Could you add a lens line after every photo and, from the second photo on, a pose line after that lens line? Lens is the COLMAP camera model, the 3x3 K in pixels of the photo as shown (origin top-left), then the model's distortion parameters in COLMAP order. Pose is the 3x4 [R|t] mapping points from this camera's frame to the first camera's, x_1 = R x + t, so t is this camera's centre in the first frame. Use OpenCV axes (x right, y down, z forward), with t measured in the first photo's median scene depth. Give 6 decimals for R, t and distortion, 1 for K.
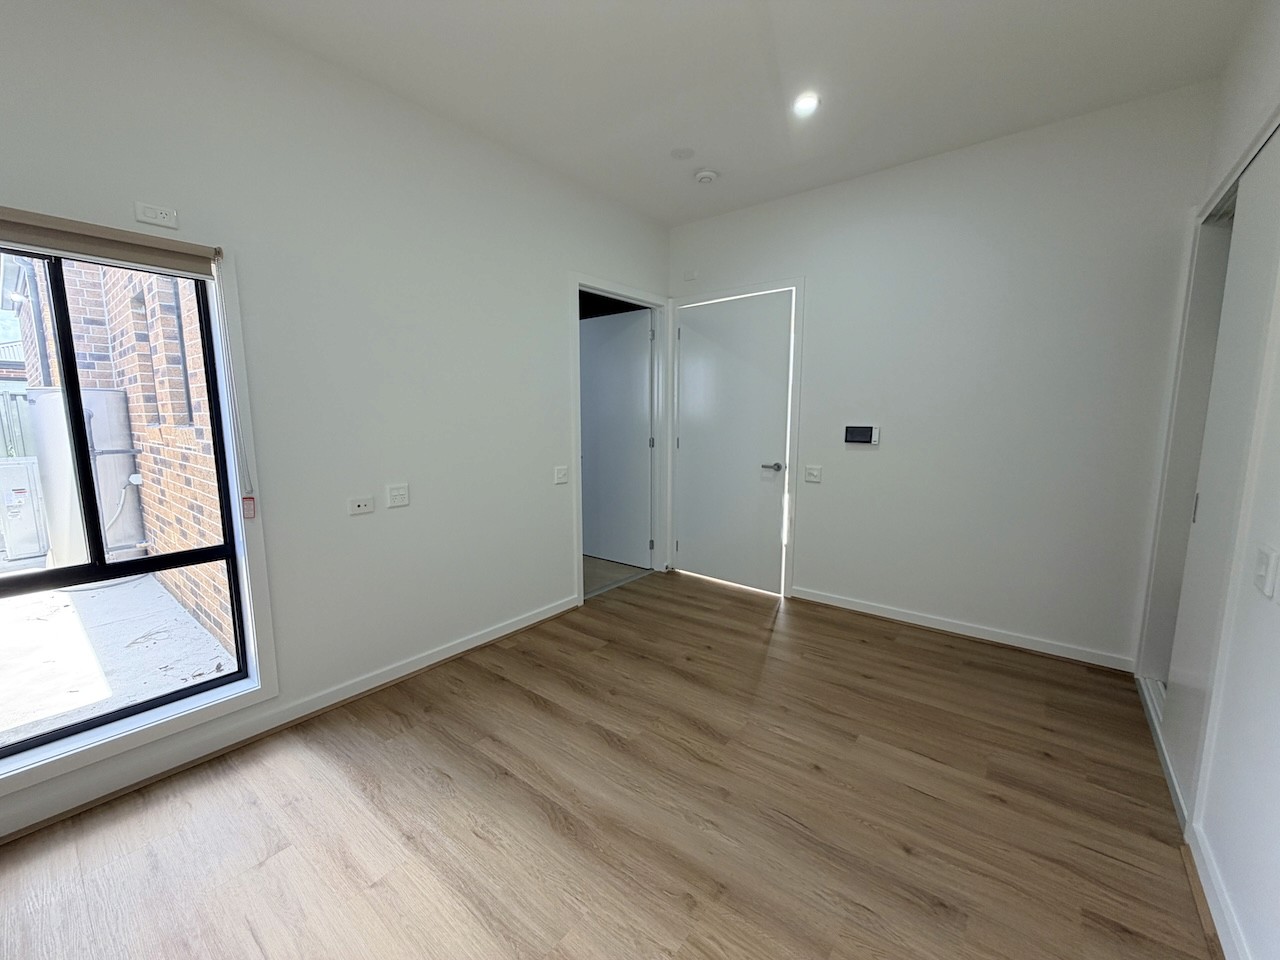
lens RADIAL K [[509.8, 0, 635.4], [0, 509.8, 482.9], [0, 0, 1]] dist [0.000007, 0.000137]
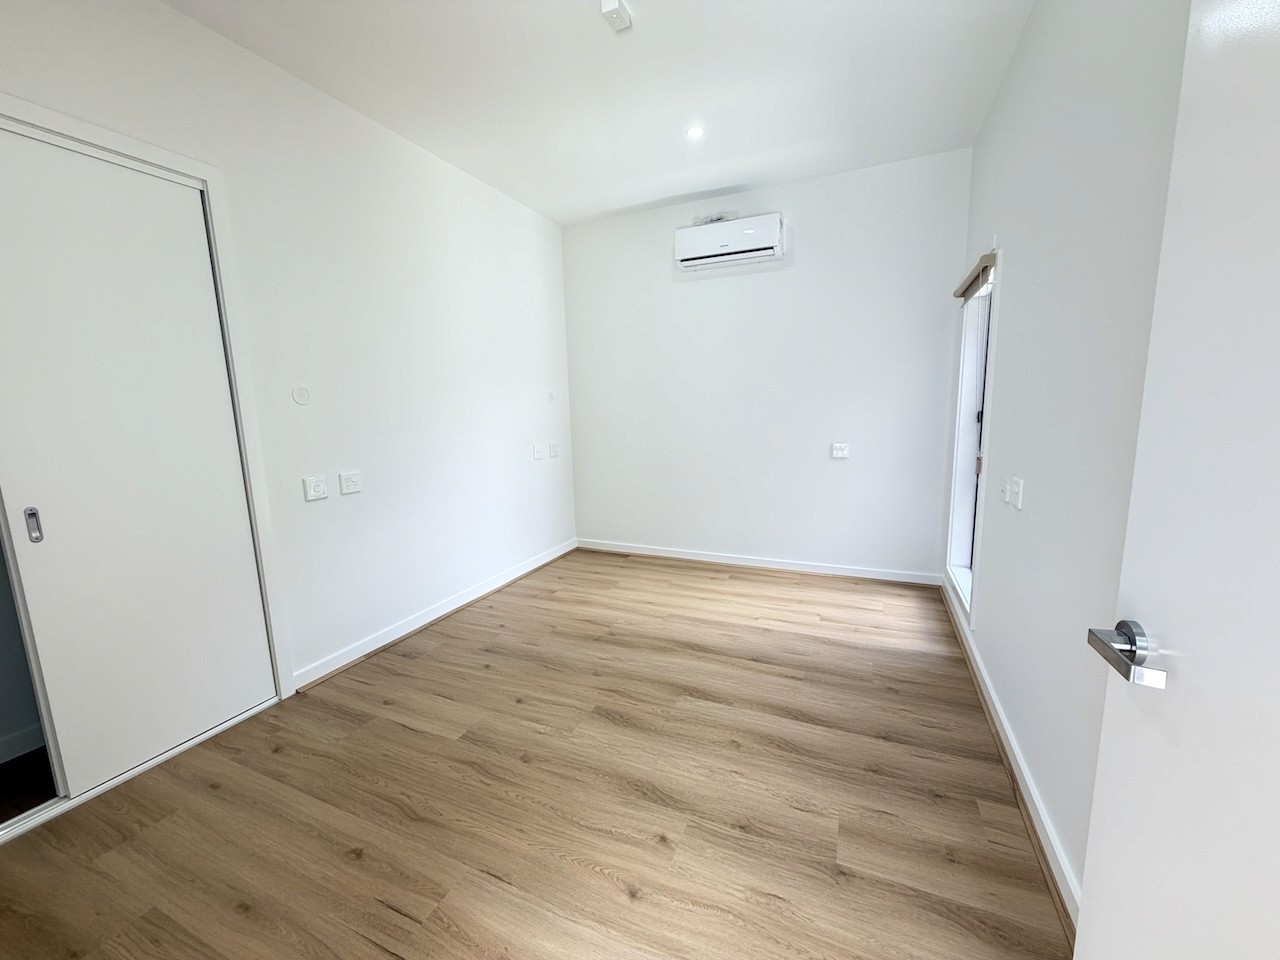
lens RADIAL K [[509.8, 0, 635.4], [0, 509.8, 482.9], [0, 0, 1]] dist [0.000007, 0.000137]
pose [[-0.966869, 0.064143, -0.247085, 0.328961], [-0.007251, 0.960626, 0.277750, -0.237924], [0.255172, 0.270339, -0.928334, 1.879119]]
